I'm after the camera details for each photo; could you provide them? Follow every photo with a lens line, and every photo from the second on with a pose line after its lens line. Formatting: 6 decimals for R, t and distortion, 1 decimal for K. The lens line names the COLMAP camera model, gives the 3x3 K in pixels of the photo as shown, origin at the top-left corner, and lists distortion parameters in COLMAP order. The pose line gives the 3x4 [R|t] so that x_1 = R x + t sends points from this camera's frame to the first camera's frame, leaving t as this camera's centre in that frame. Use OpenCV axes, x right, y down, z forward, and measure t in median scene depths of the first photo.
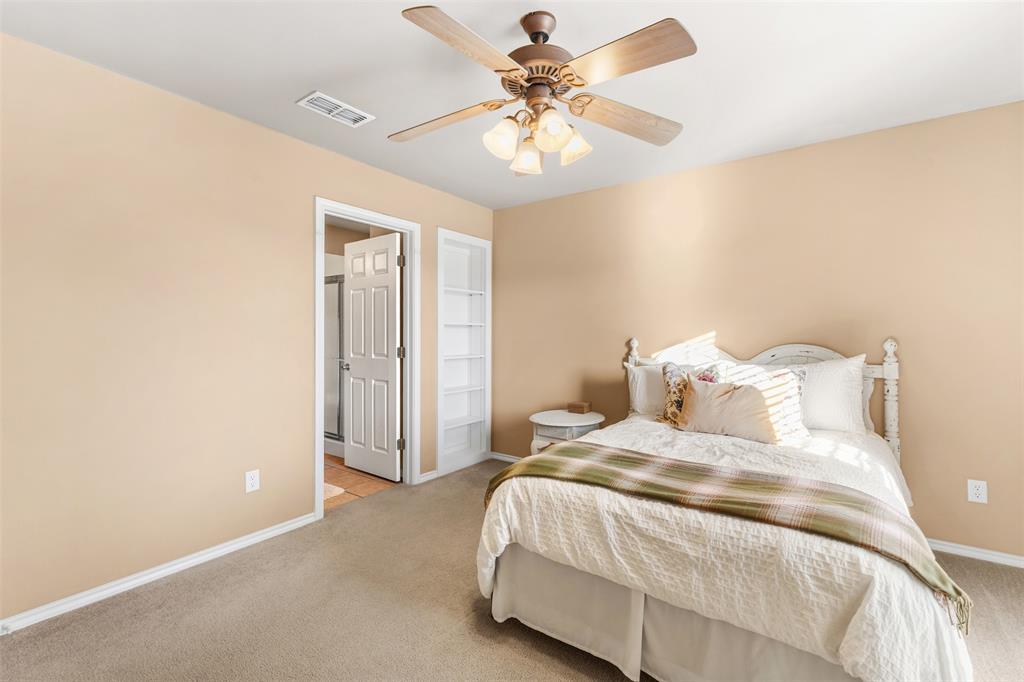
lens RADIAL K [[443.2, 0, 511.5], [0, 443.2, 331.4], [0, 0, 1]] dist [0.003881, -0.000003]
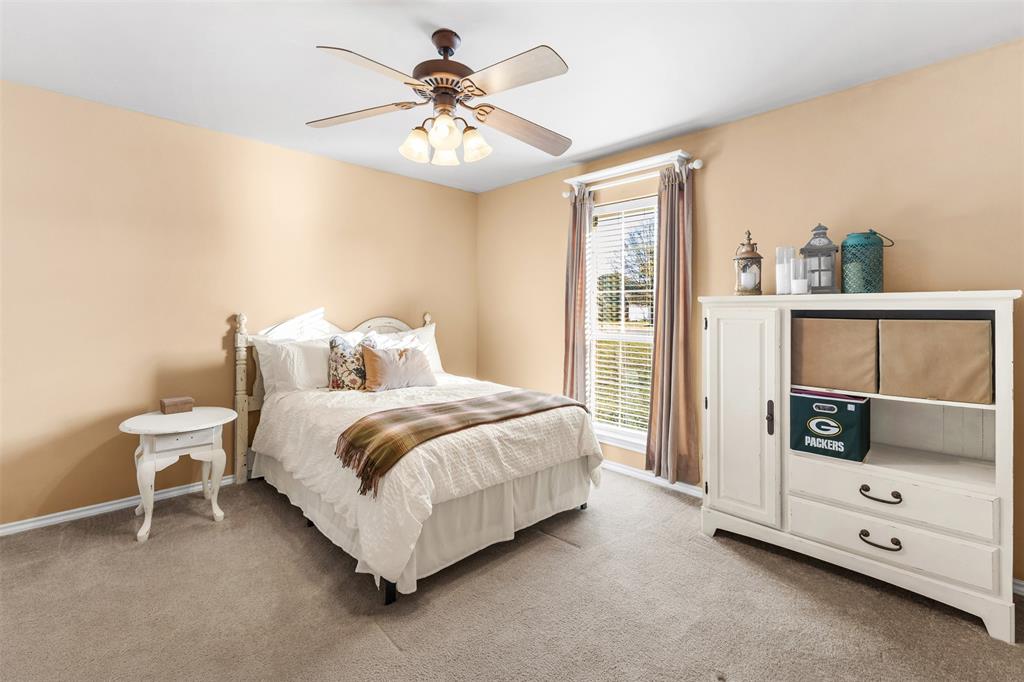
lens RADIAL K [[438.8, 0, 509.7], [0, 438.8, 309.1], [0, 0, 1]] dist [0.002939, 0.000057]
pose [[0.197071, 0.001216, 0.980388, -1.006211], [-0.012373, 0.999923, 0.001247, -0.004680], [-0.980311, -0.012376, 0.197071, 0.600698]]
